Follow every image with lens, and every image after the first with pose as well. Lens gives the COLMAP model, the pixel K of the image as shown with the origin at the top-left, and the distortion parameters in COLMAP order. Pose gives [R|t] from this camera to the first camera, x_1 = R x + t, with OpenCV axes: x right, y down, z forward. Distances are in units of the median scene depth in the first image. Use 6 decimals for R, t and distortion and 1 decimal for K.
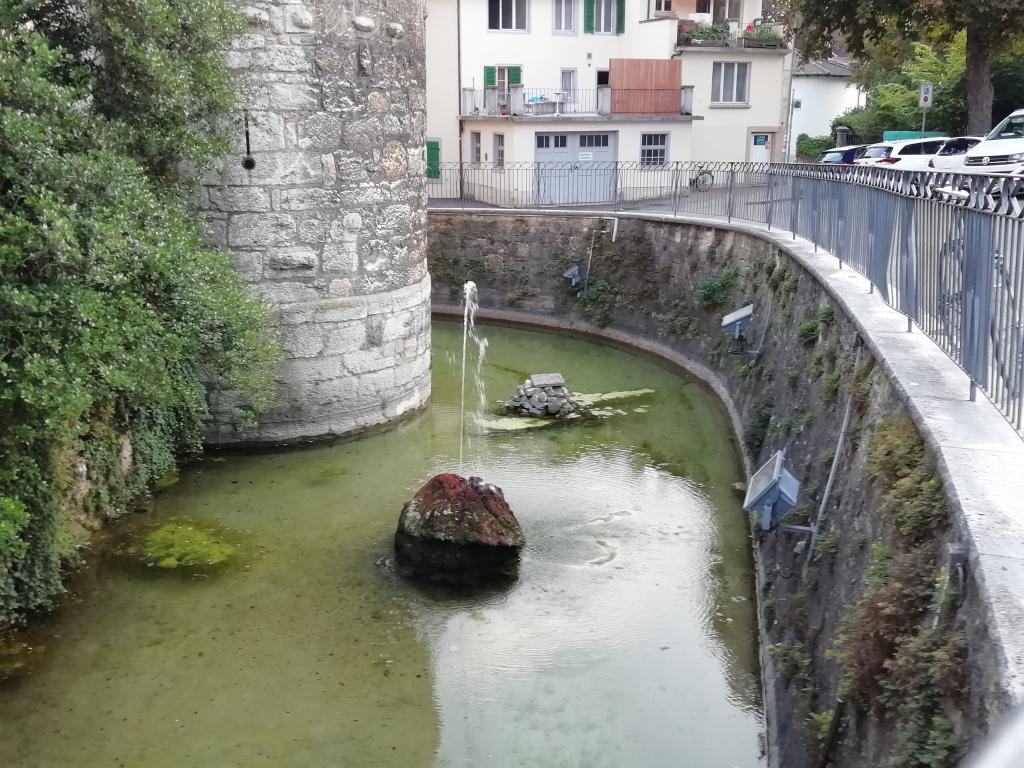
lens RADIAL K [[1063.8, 0, 493.5], [0, 1063.8, 385.1], [0, 0, 1]] dist [0.021963, 0.017579]
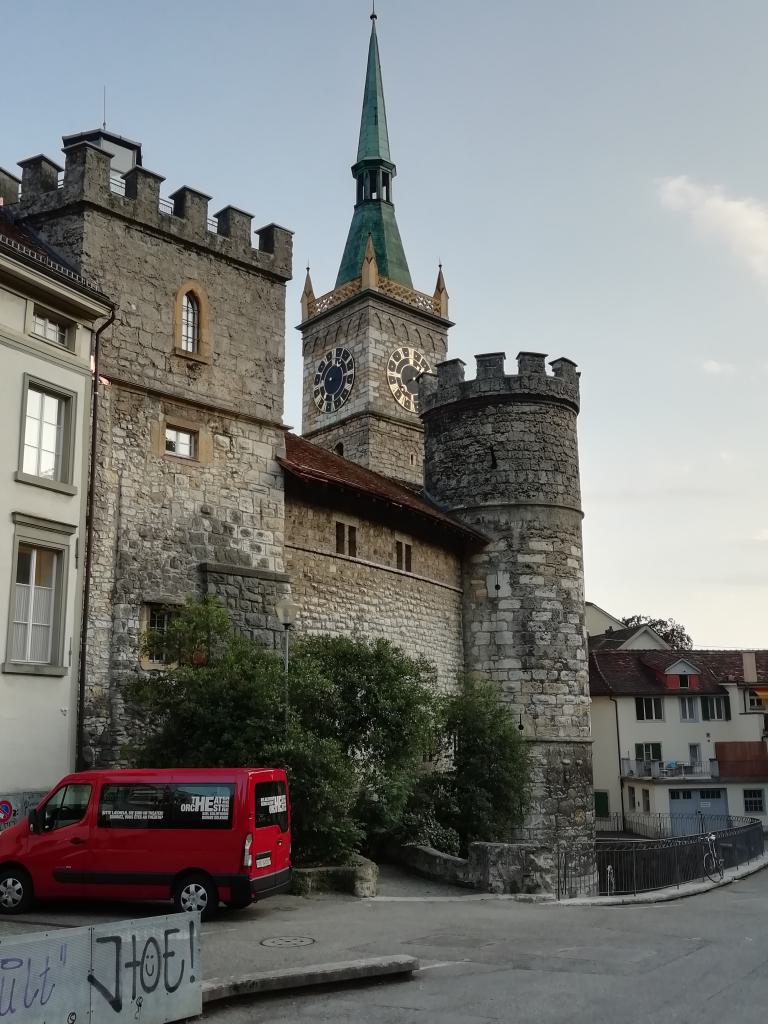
lens RADIAL K [[1063.8, 0, 384.0], [0, 1063.8, 512.0], [0, 0, 1]] dist [0.021963, 0.017579]
pose [[0.965718, -0.063237, -0.251774, 0.122222], [-0.055033, 0.897960, -0.436623, 0.230842], [0.253694, 0.435510, 0.863696, -1.407689]]
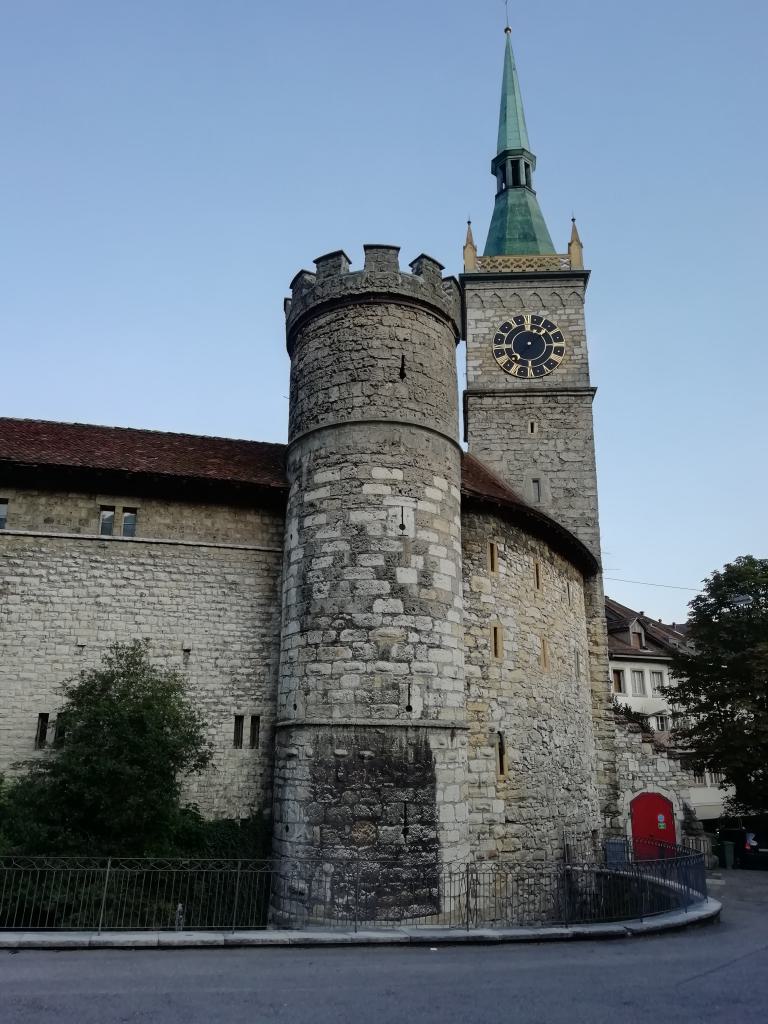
lens RADIAL K [[796.5, 0, 384.0], [0, 796.5, 512.0], [0, 0, 1]] dist [0.031514, -0.003030]
pose [[0.450163, -0.265591, -0.852535, 1.101672], [-0.224803, 0.890284, -0.396053, -0.166168], [0.864186, 0.369940, 0.341067, 0.407242]]
